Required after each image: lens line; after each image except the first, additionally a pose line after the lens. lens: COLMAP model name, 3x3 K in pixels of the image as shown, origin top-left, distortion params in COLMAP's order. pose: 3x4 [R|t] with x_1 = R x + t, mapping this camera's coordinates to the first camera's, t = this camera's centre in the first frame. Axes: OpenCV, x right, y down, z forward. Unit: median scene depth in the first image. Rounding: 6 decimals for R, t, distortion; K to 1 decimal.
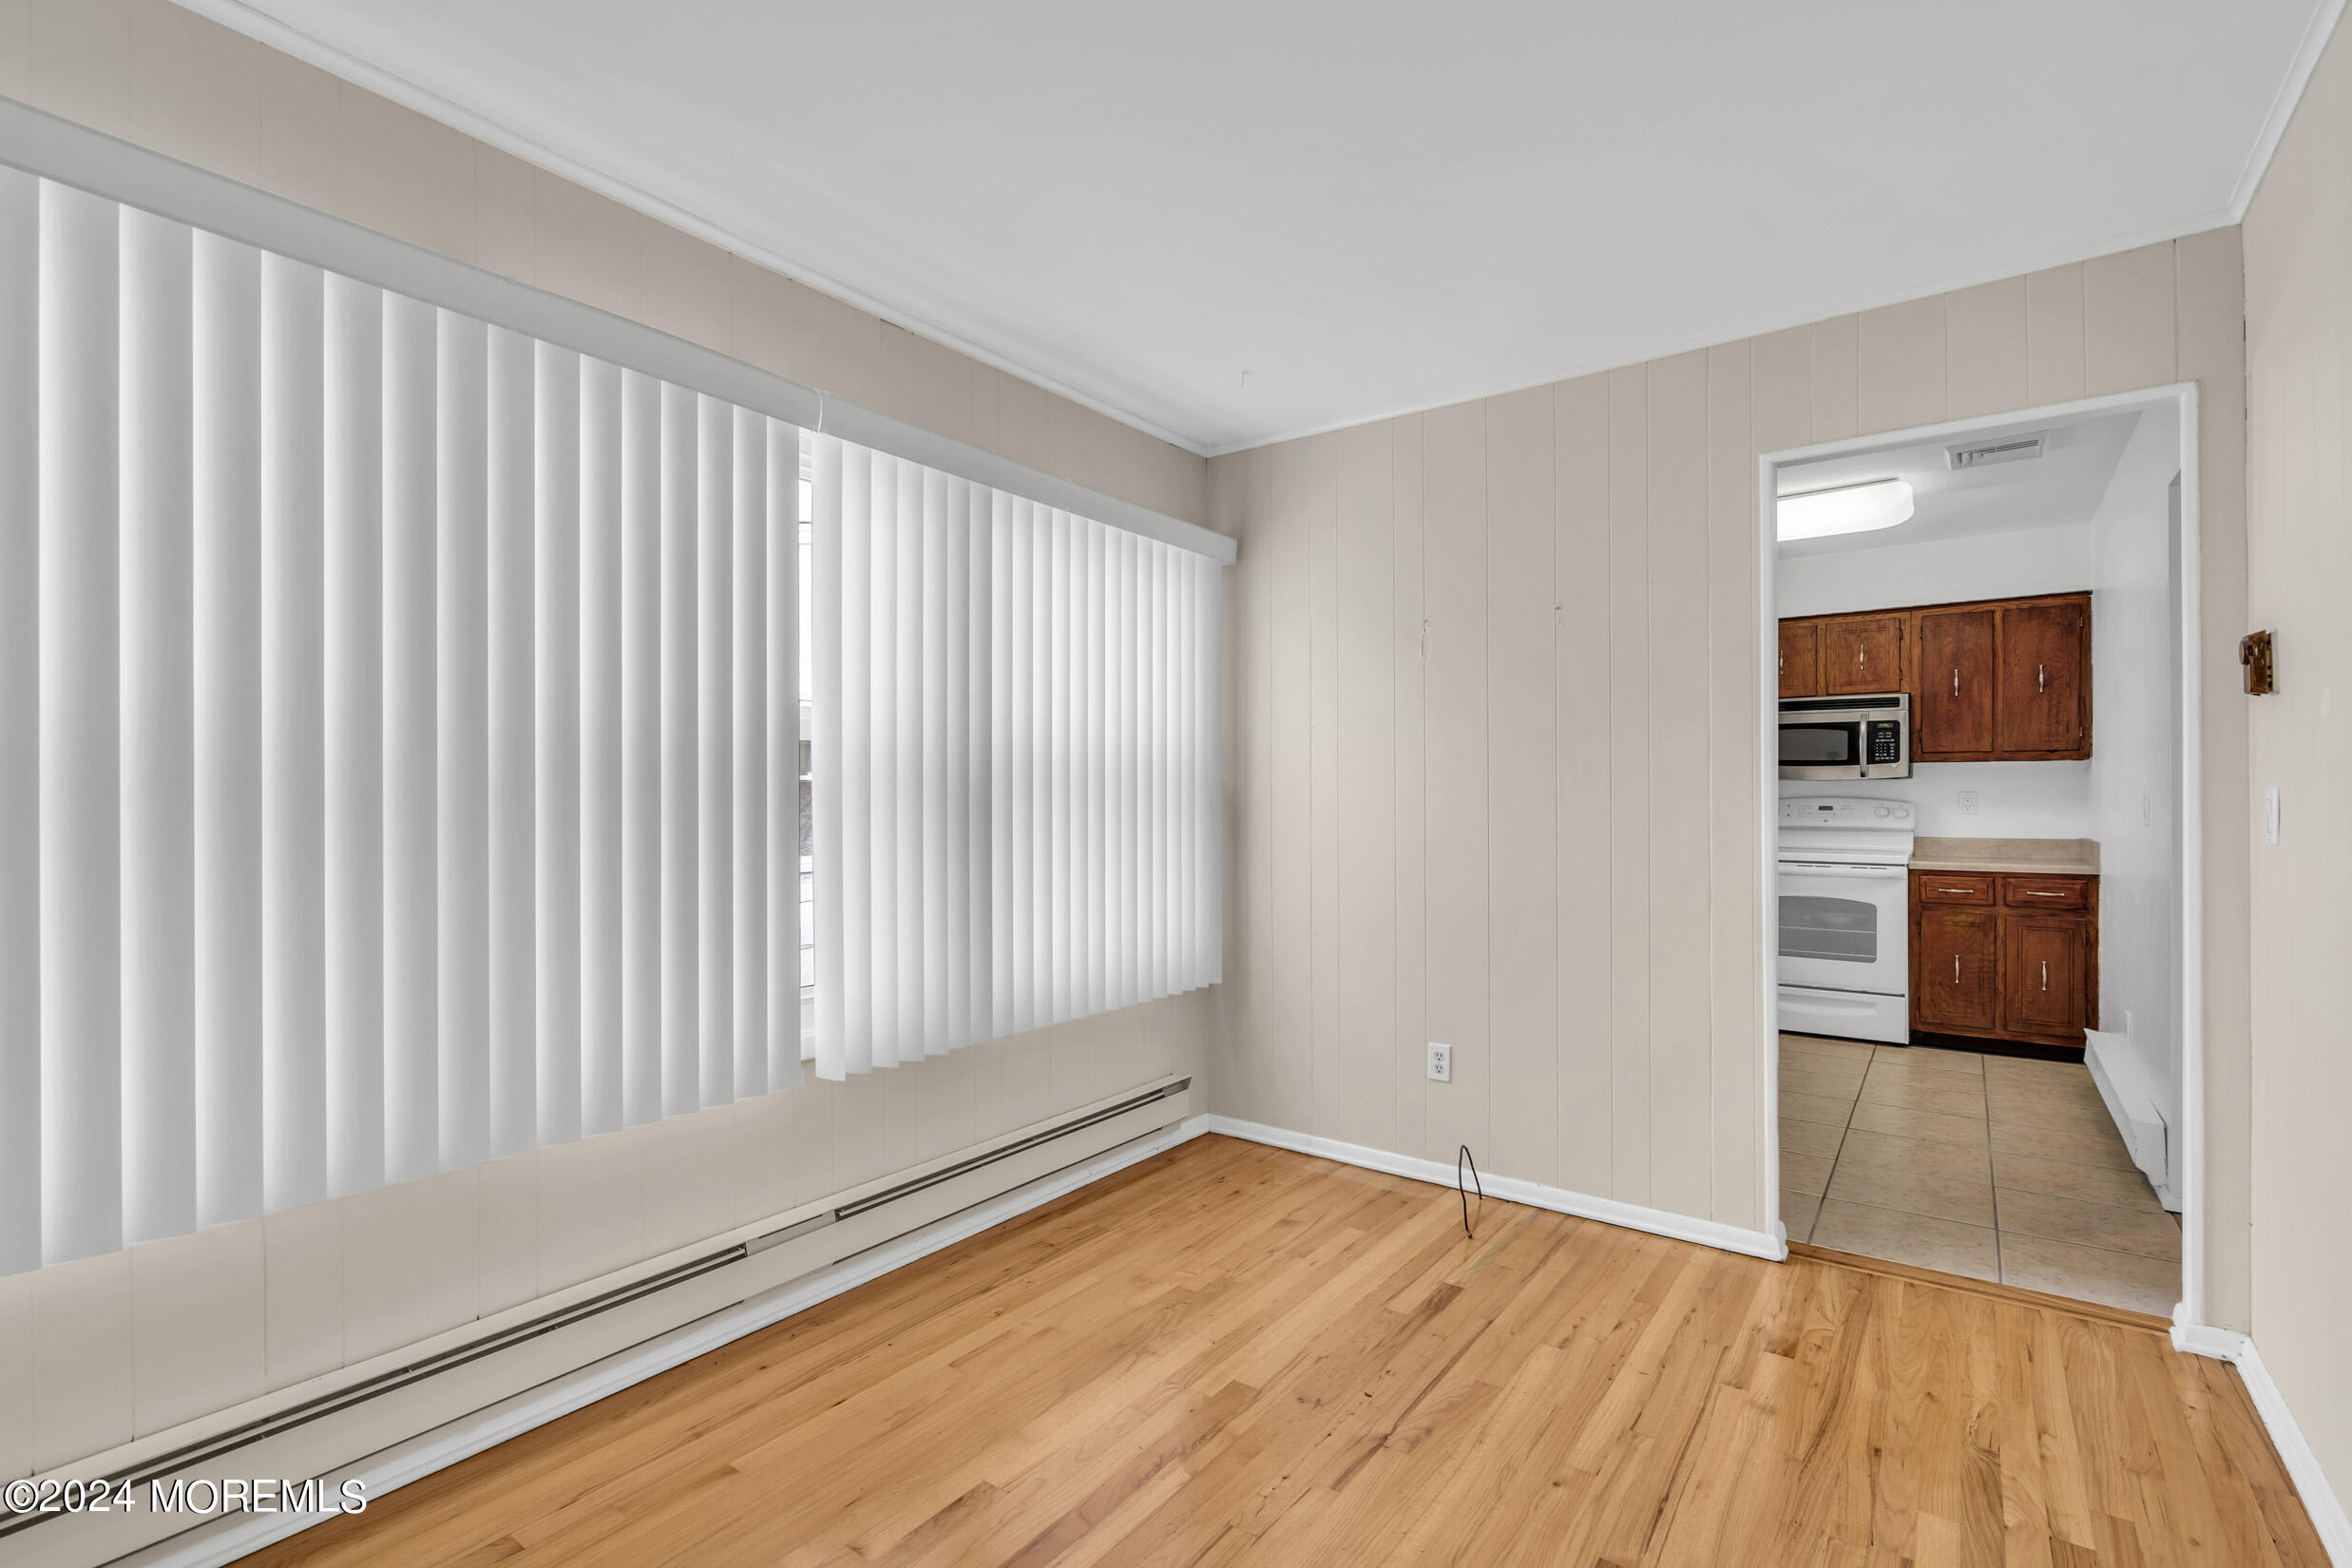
lens RADIAL K [[1067.0, 0, 1180.8], [0, 1067.0, 790.4], [0, 0, 1]] dist [-0.002719, -0.000183]
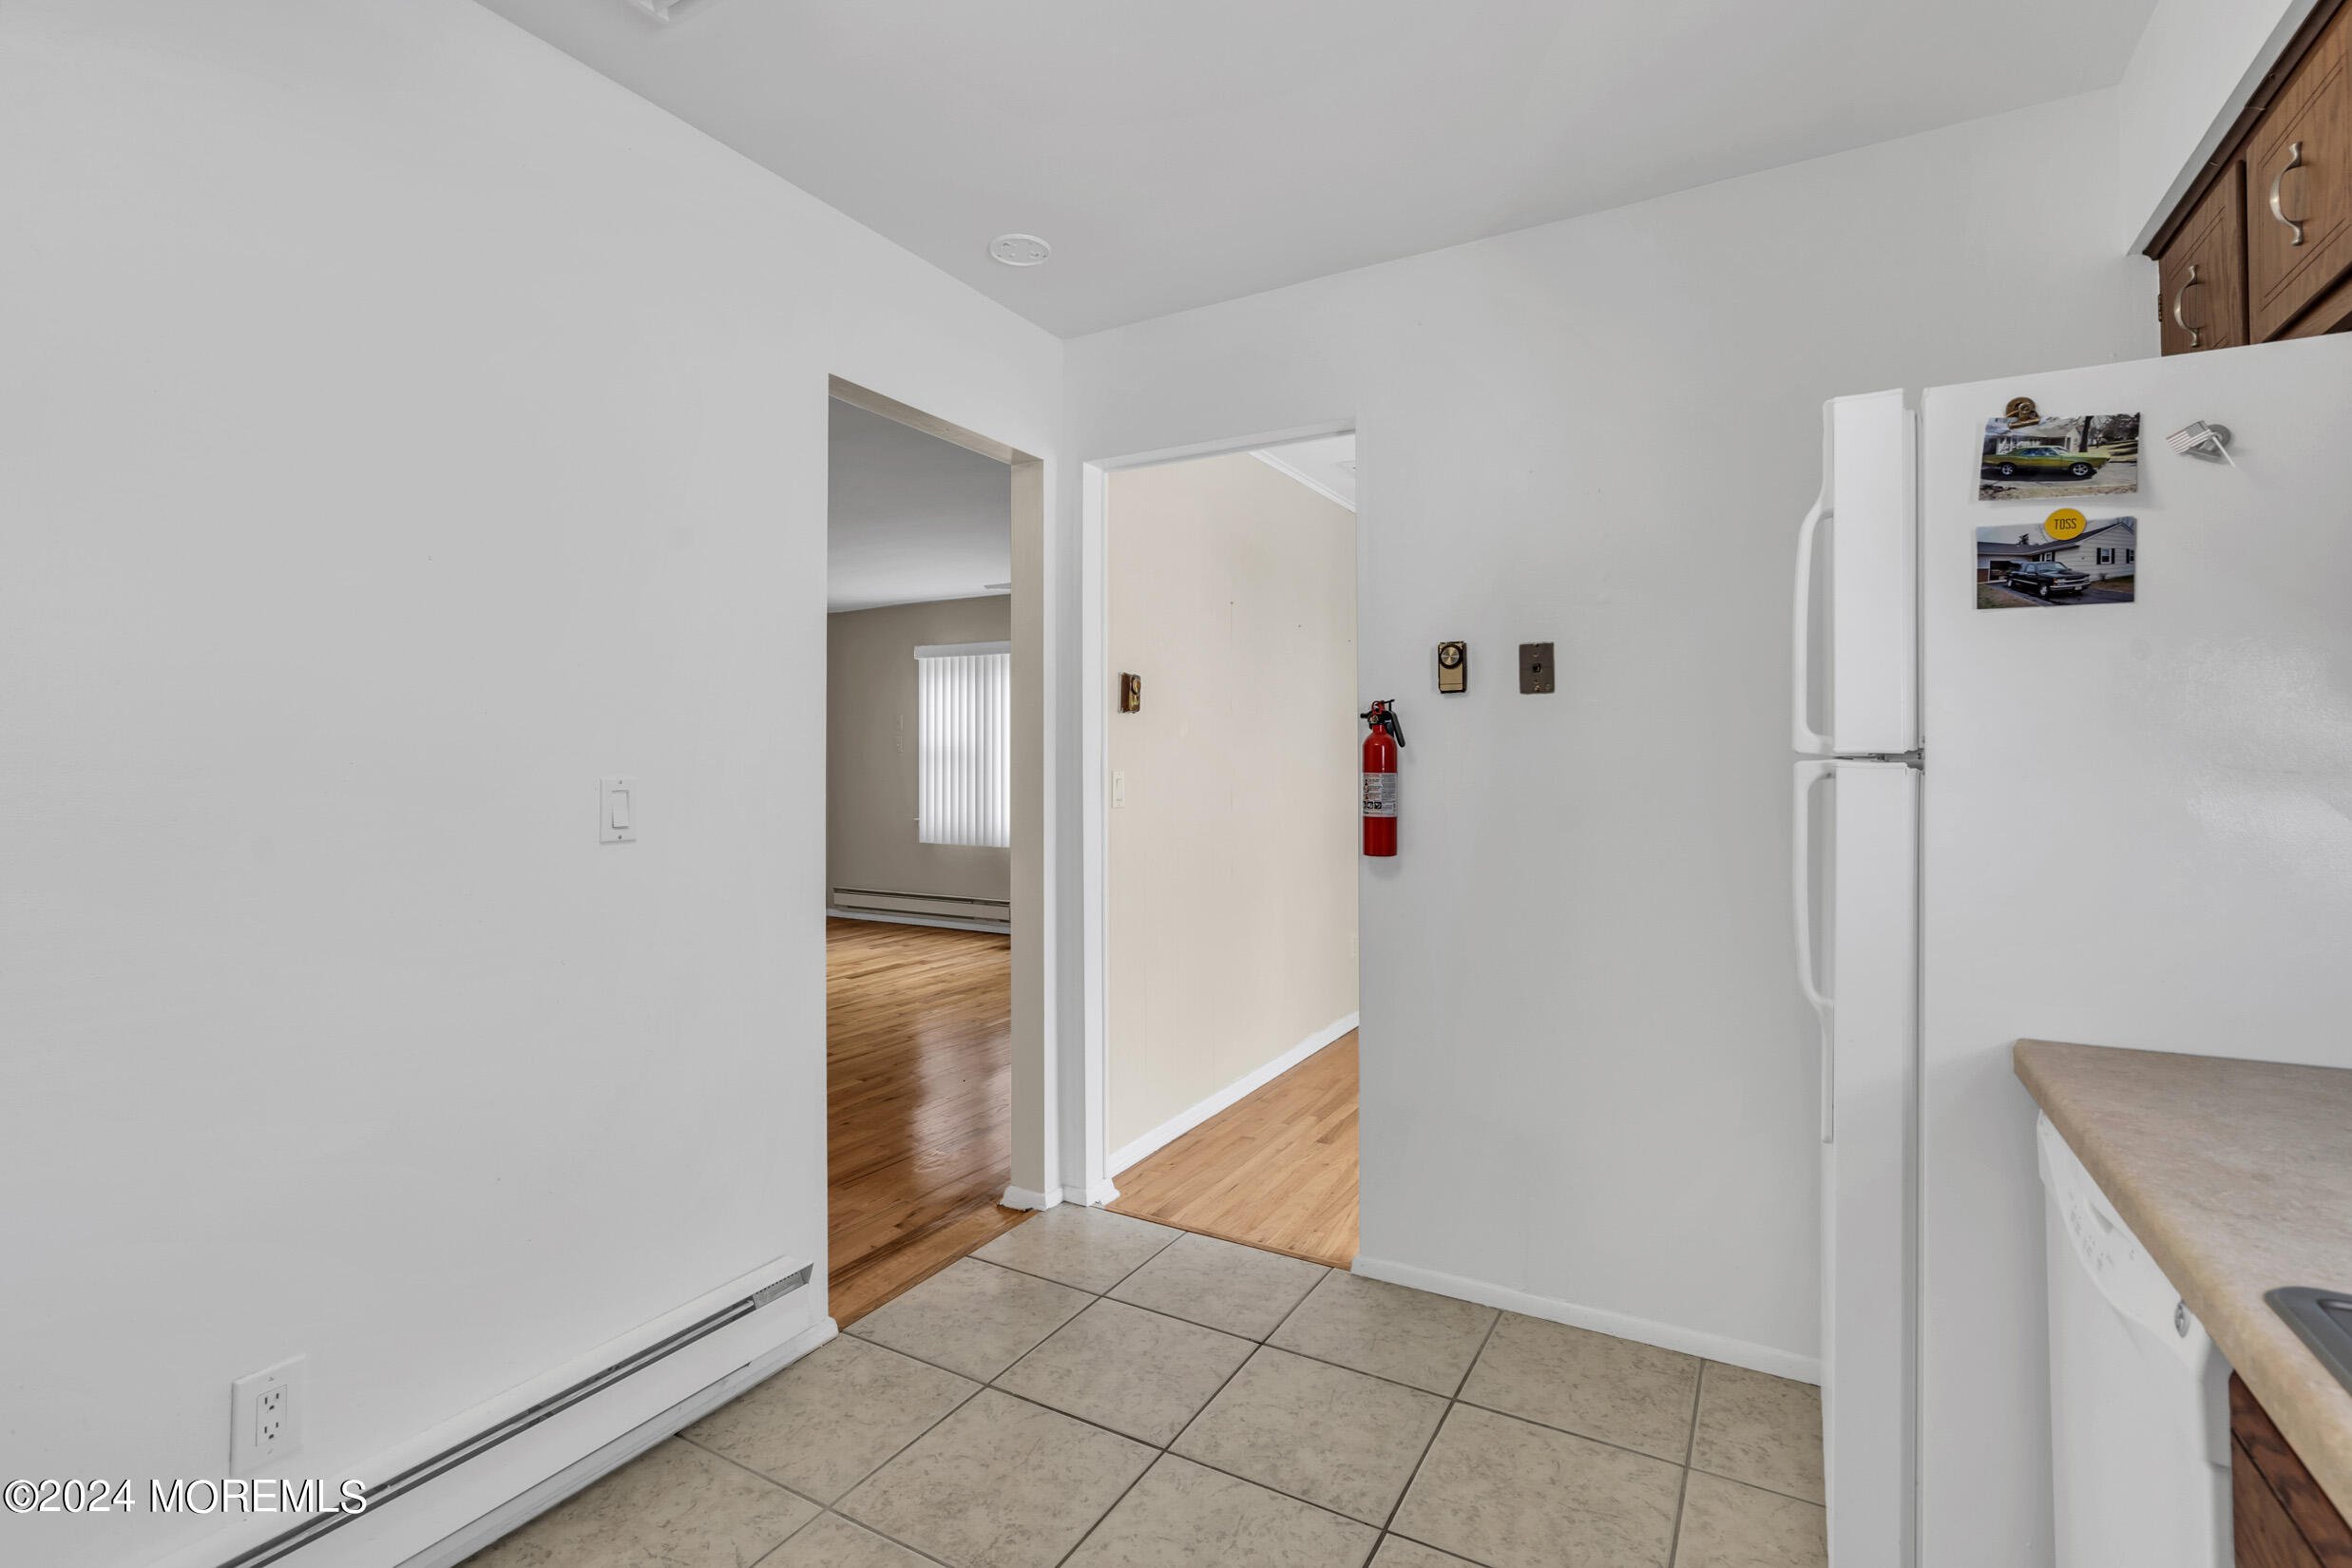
lens RADIAL K [[1067.0, 0, 1180.8], [0, 1067.0, 790.4], [0, 0, 1]] dist [-0.002719, -0.000183]
pose [[-0.993614, 0.004541, -0.112744, 1.165579], [0.002639, 0.999852, 0.017007, 0.003354], [0.112804, 0.016601, -0.993479, 2.677353]]
